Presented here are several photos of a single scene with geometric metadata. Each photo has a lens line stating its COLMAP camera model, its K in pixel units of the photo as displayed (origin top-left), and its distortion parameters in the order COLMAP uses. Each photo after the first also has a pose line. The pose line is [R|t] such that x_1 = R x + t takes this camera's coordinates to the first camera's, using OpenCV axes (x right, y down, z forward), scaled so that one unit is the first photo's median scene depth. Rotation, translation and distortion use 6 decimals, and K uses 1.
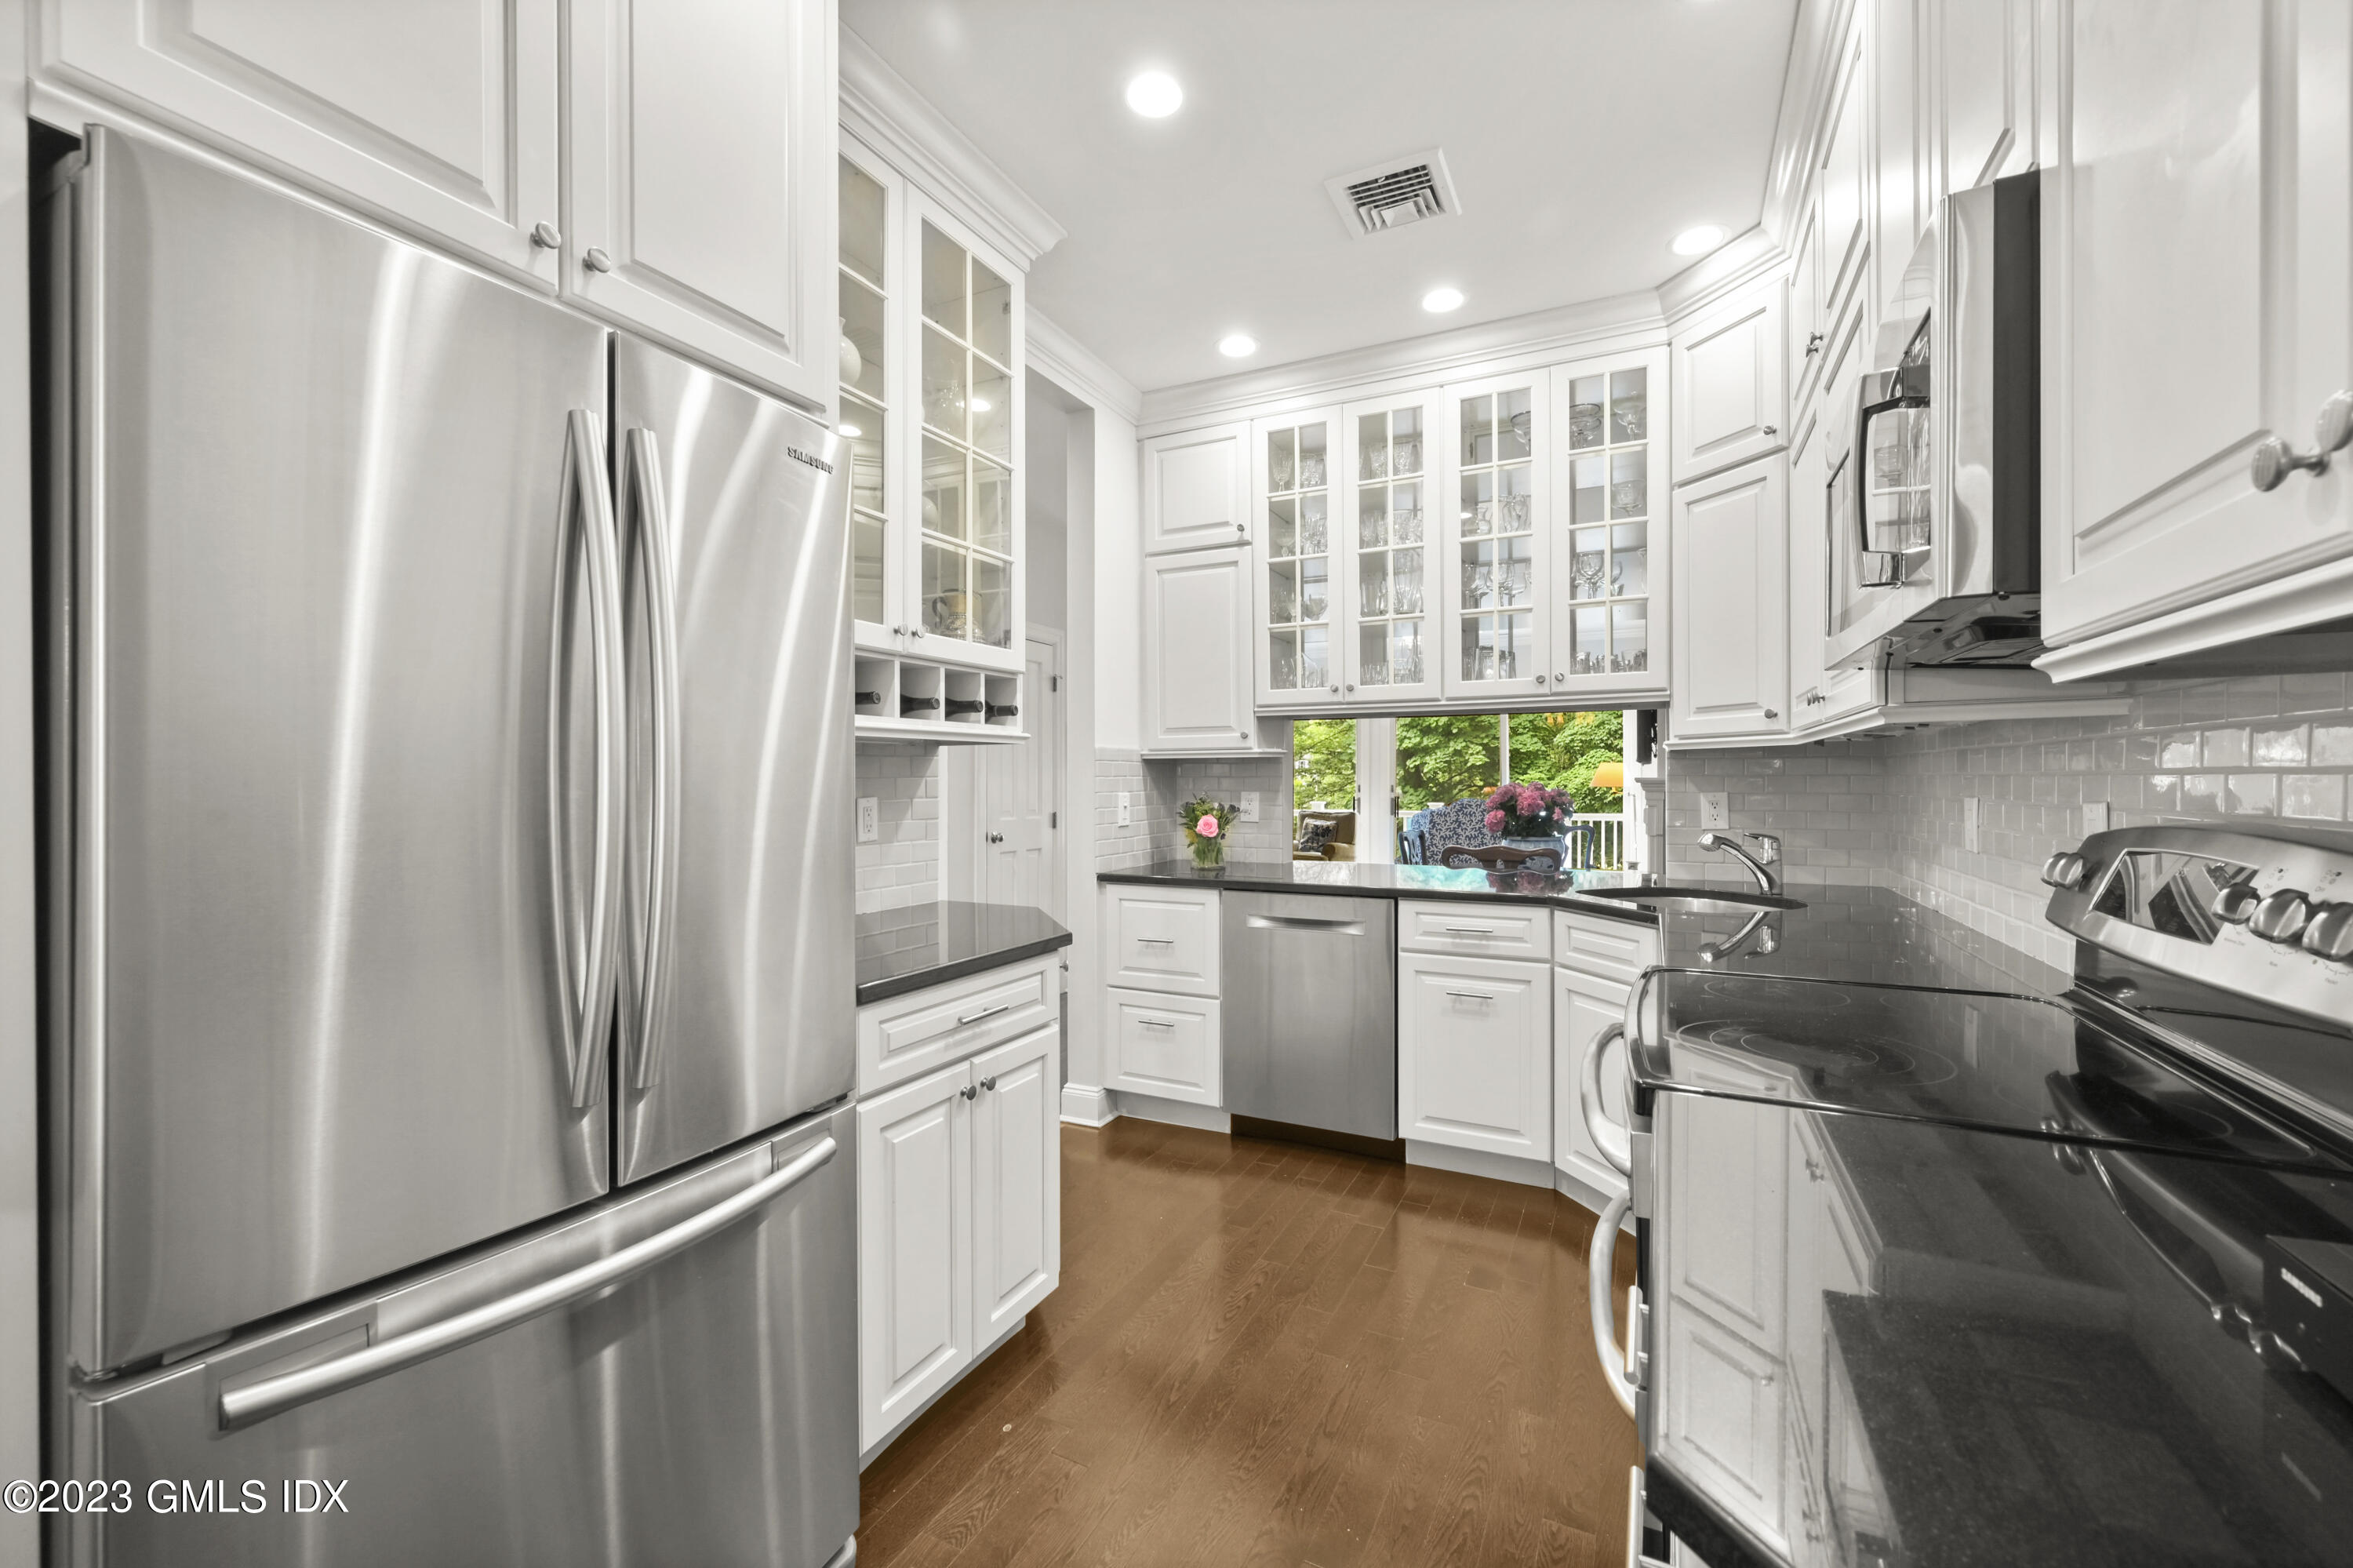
lens RADIAL K [[933.1, 0, 1177.9], [0, 933.1, 785.8], [0, 0, 1]] dist [-0.004192, -0.000712]
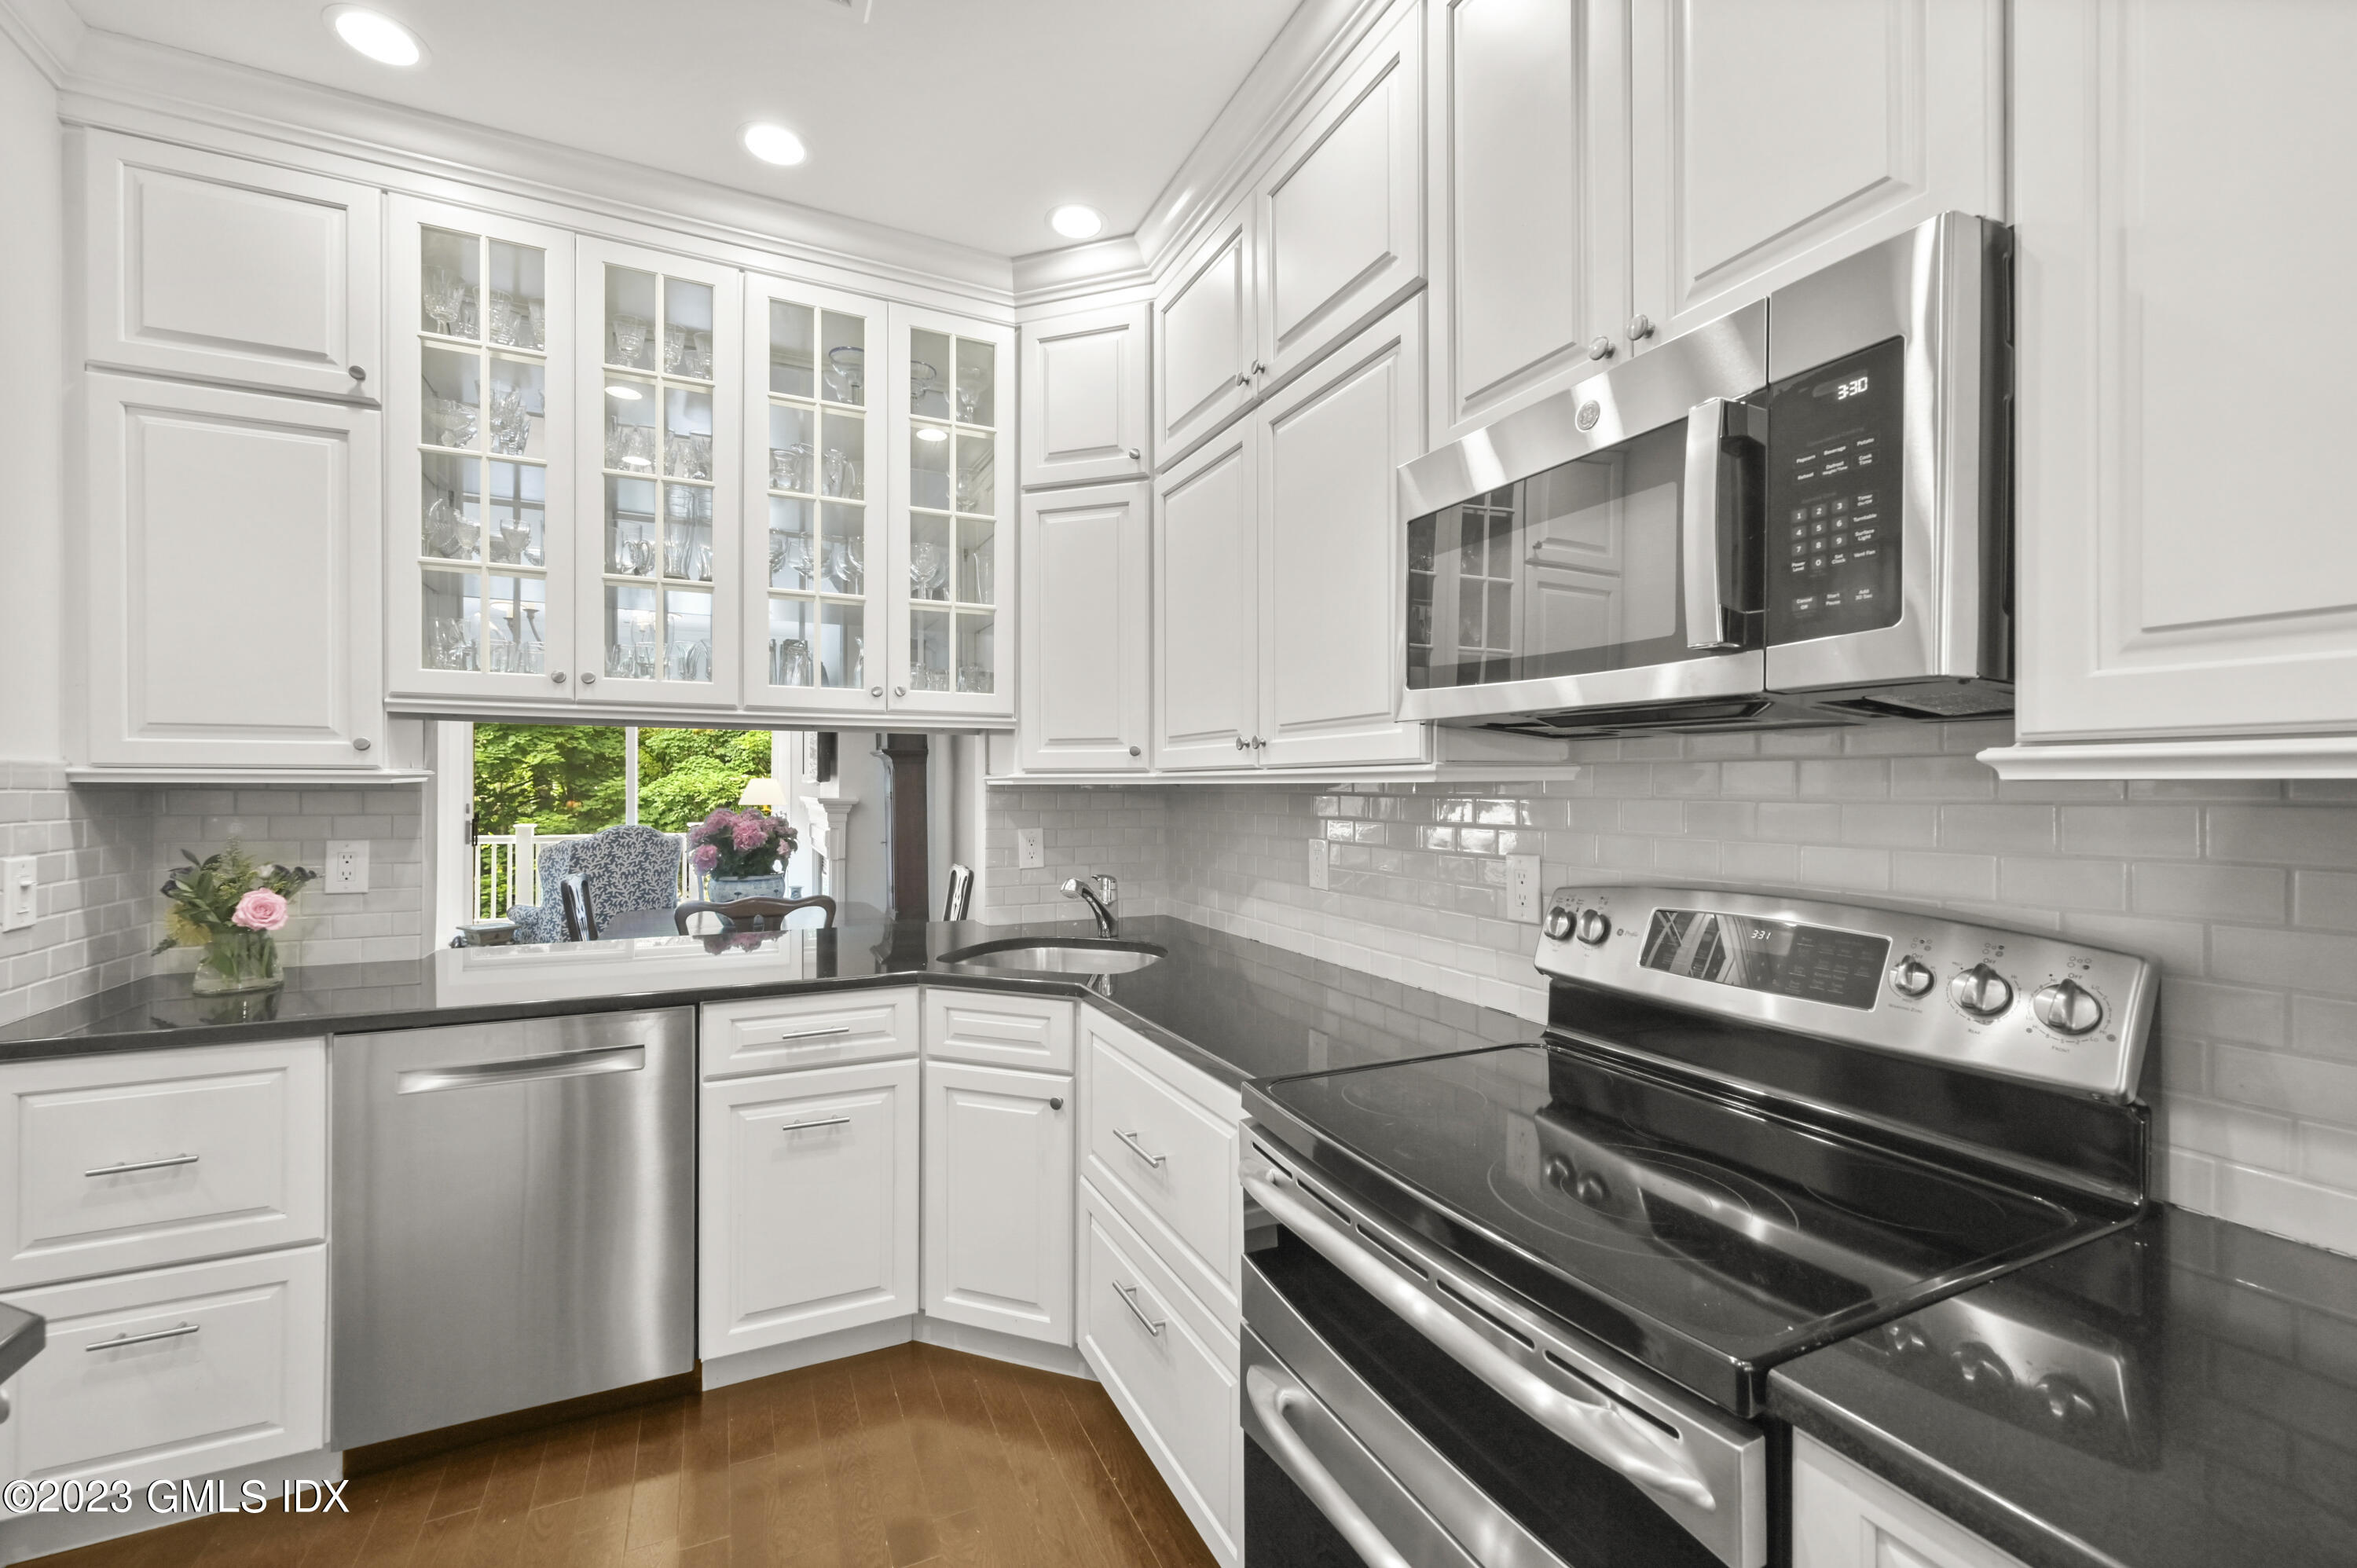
lens RADIAL K [[966.3, 0, 1161.6], [0, 966.3, 785.1], [0, 0, 1]] dist [-0.000787, 0.000051]
pose [[0.614184, 0.005836, 0.789141, -0.104467], [0.000998, 0.999966, -0.008172, -0.028162], [-0.789162, 0.005807, 0.614157, 0.302394]]
